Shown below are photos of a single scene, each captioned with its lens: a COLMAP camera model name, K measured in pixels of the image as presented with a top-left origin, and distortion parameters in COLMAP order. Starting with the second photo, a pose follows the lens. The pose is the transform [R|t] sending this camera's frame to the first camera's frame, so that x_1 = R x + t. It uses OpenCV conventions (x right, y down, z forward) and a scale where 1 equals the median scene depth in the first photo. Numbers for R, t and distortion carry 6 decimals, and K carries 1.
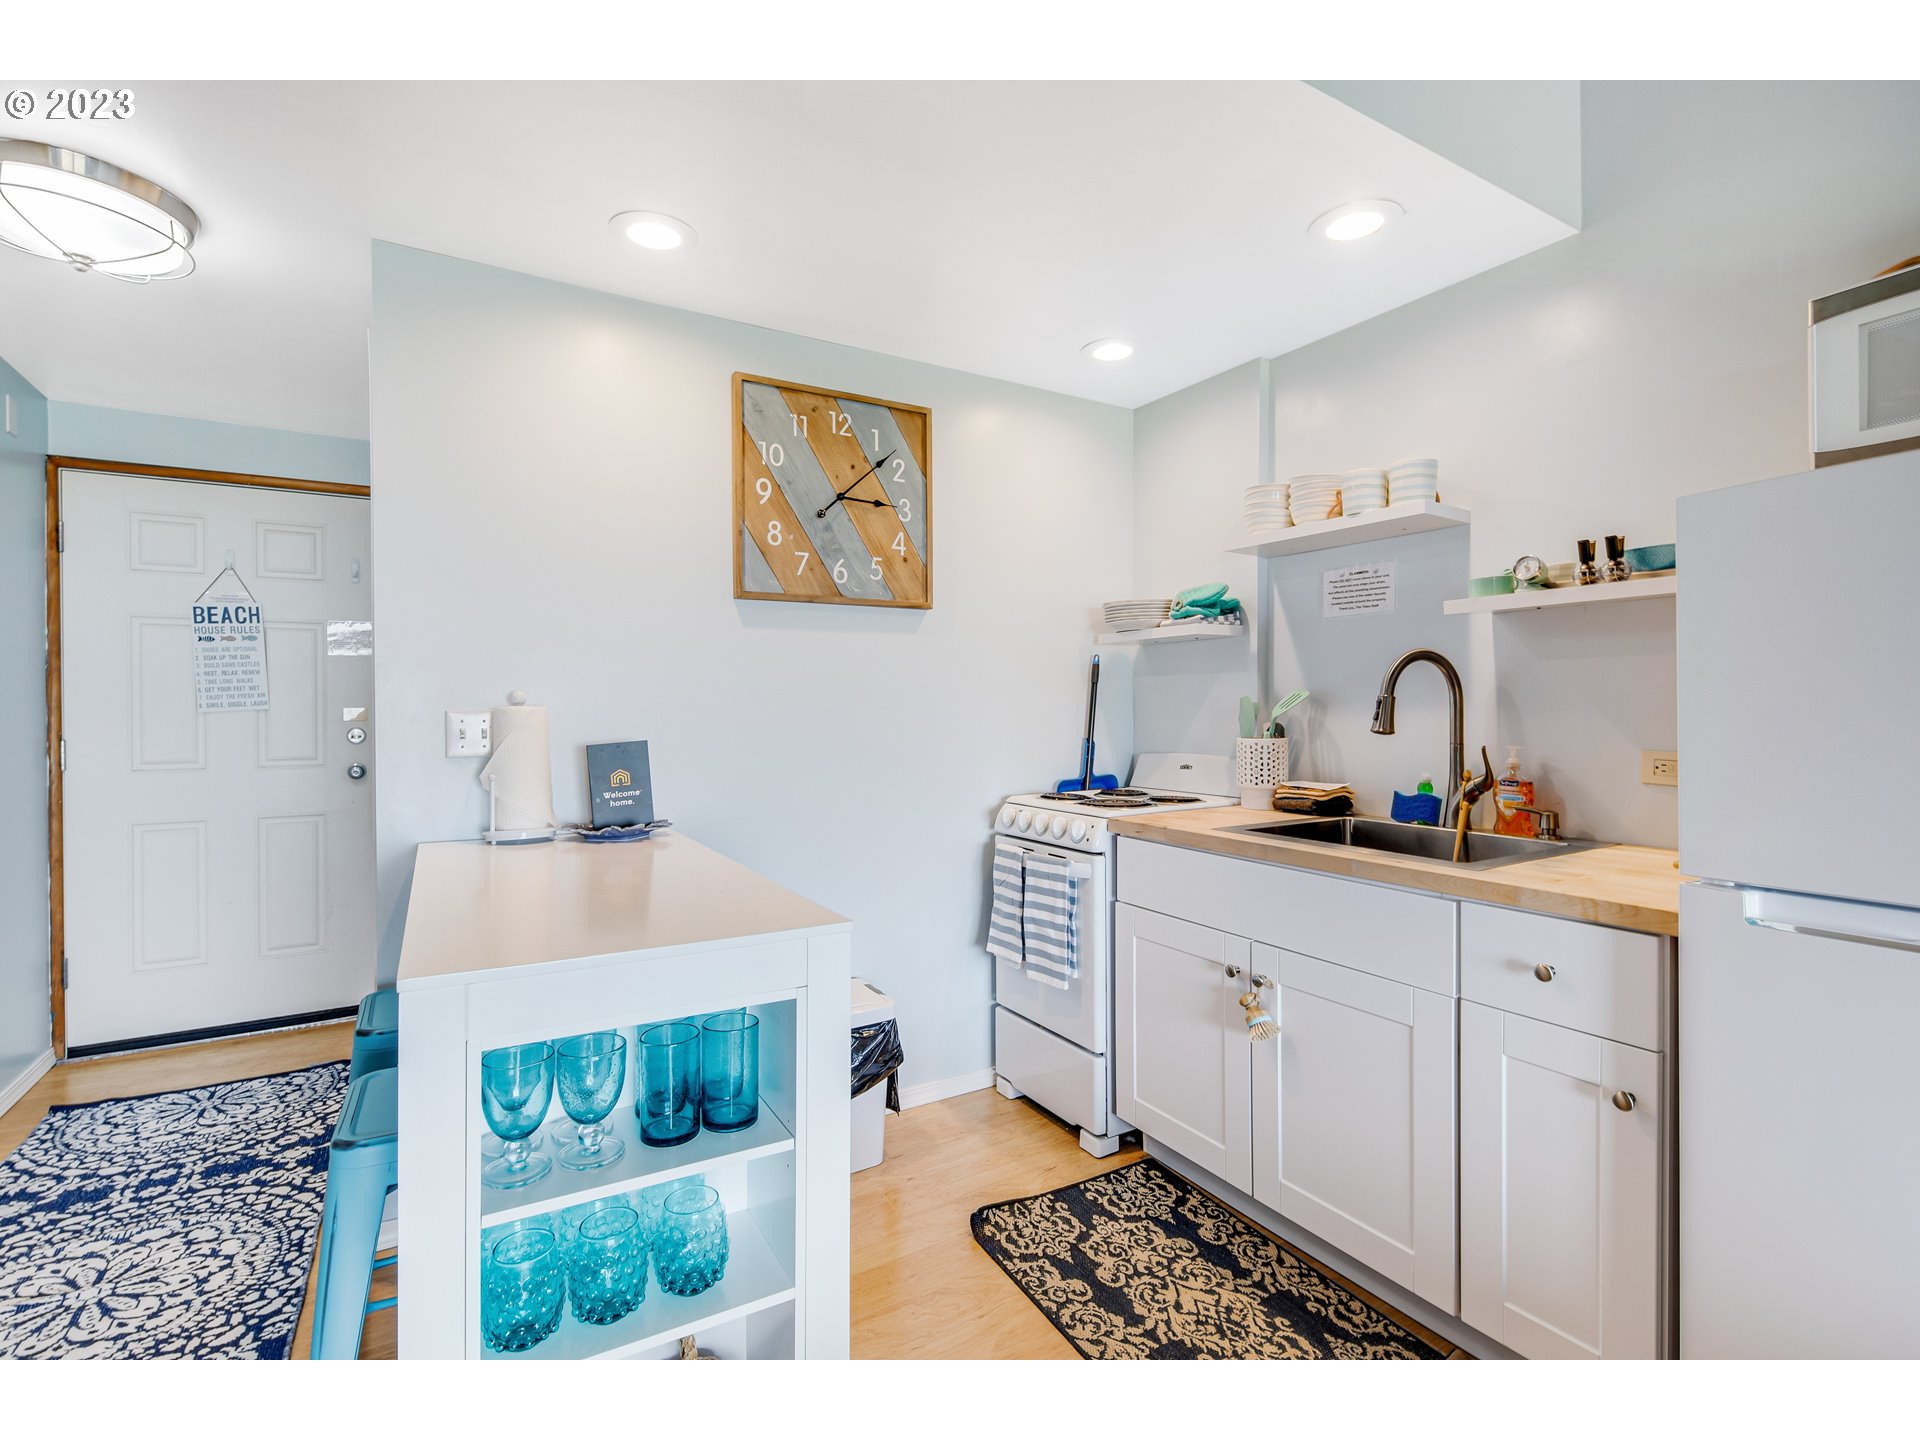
lens RADIAL K [[1002.9, 0, 908.4], [0, 1002.9, 715.9], [0, 0, 1]] dist [0.015306, -0.000005]
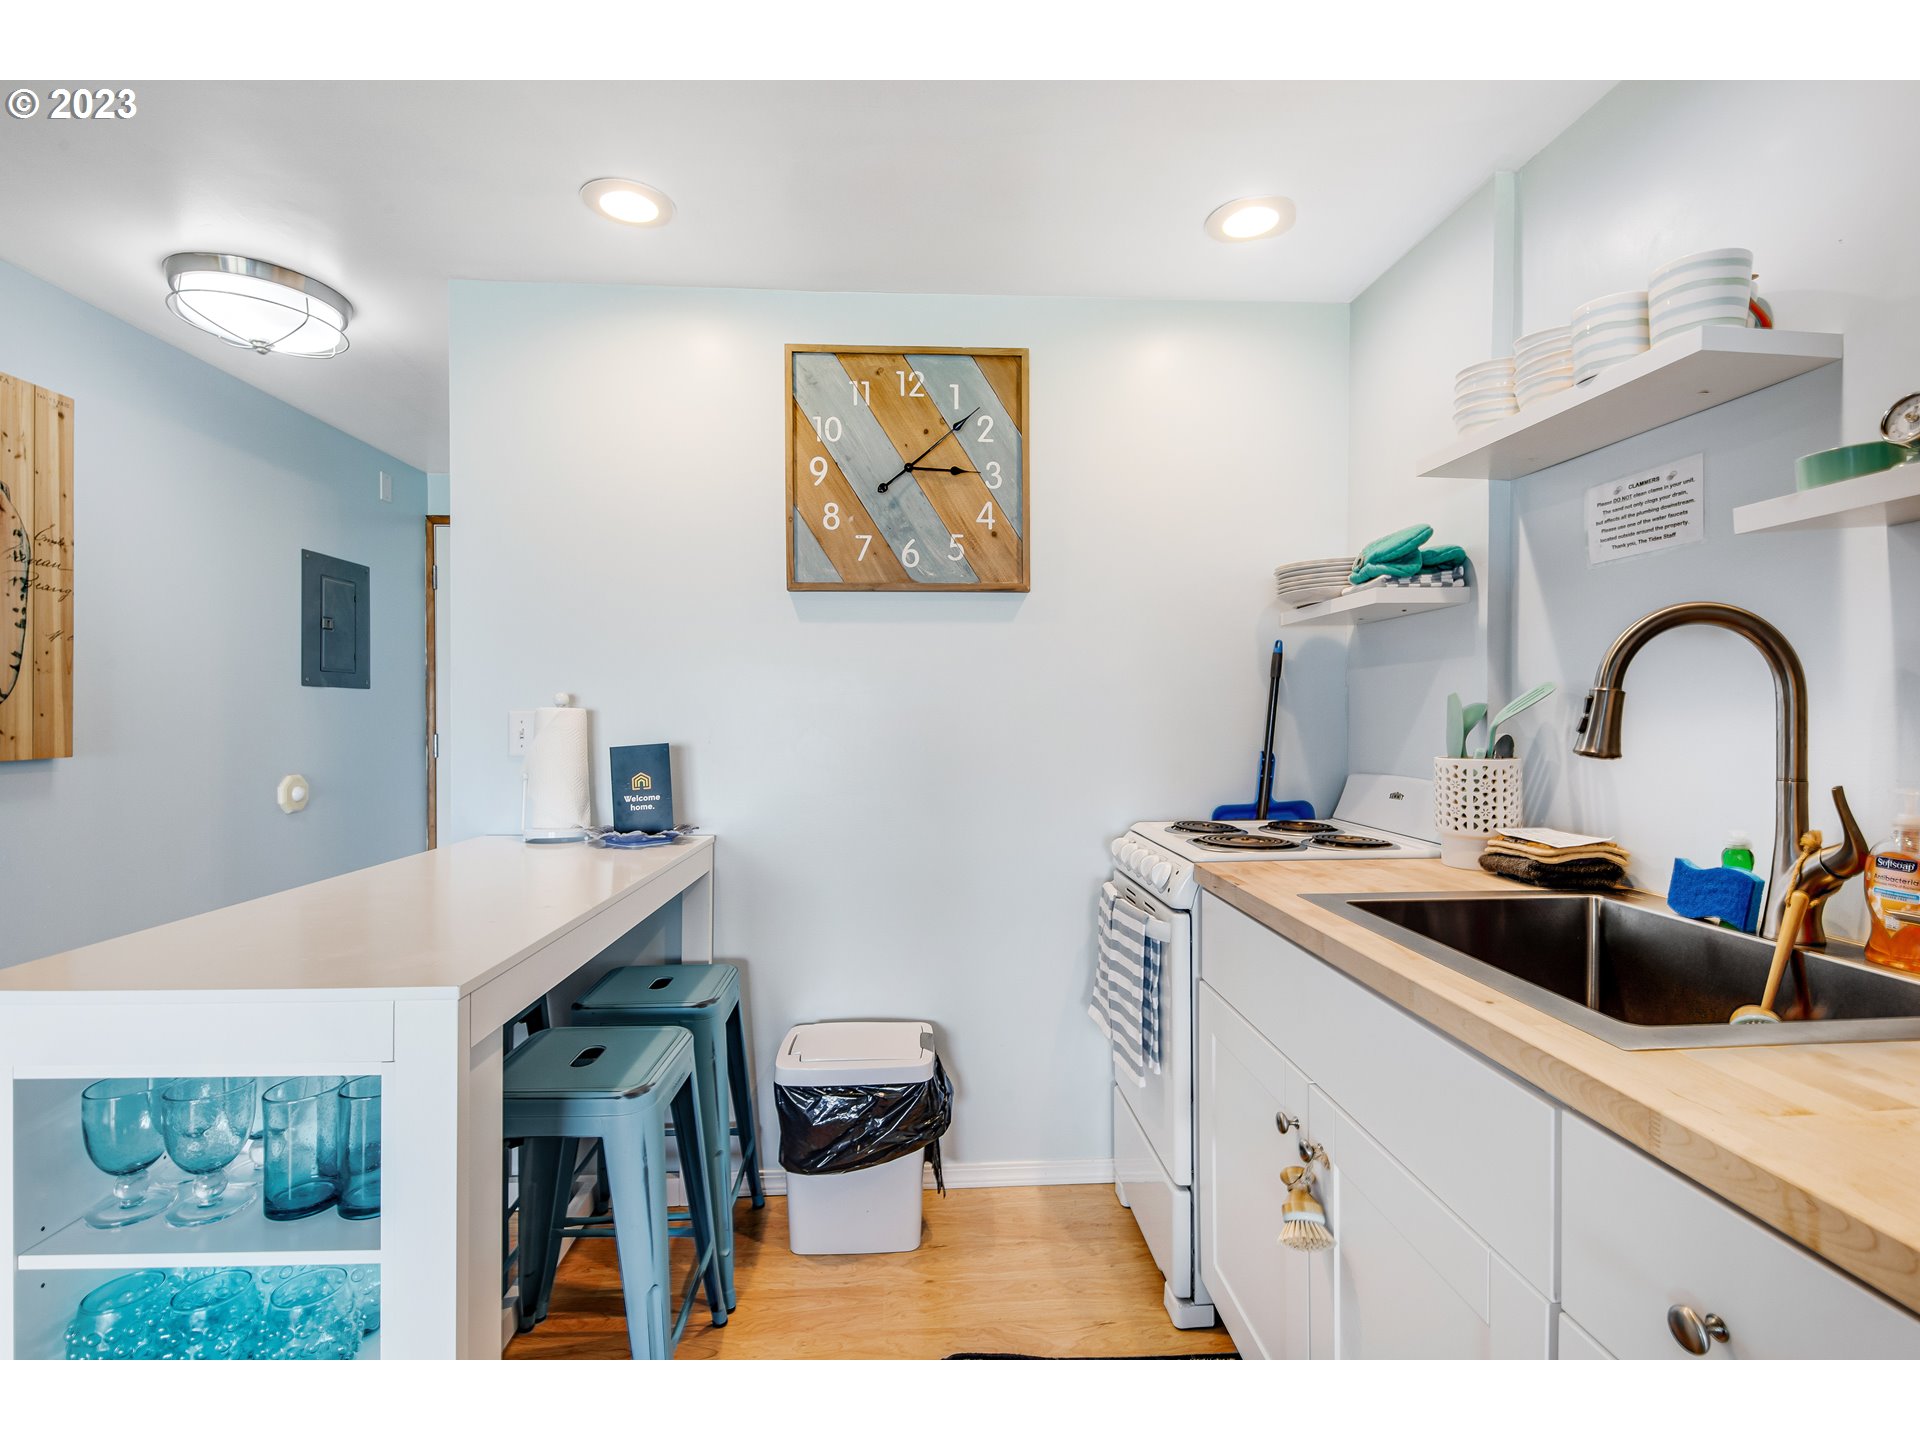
lens RADIAL K [[931.1, 0, 876.9], [0, 931.1, 717.6], [0, 0, 1]] dist [0.016848, -0.000962]
pose [[0.874452, 0.005780, -0.485077, 0.309872], [-0.006192, 0.999981, 0.000754, -0.001827], [0.485072, 0.002344, 0.874471, 0.286670]]
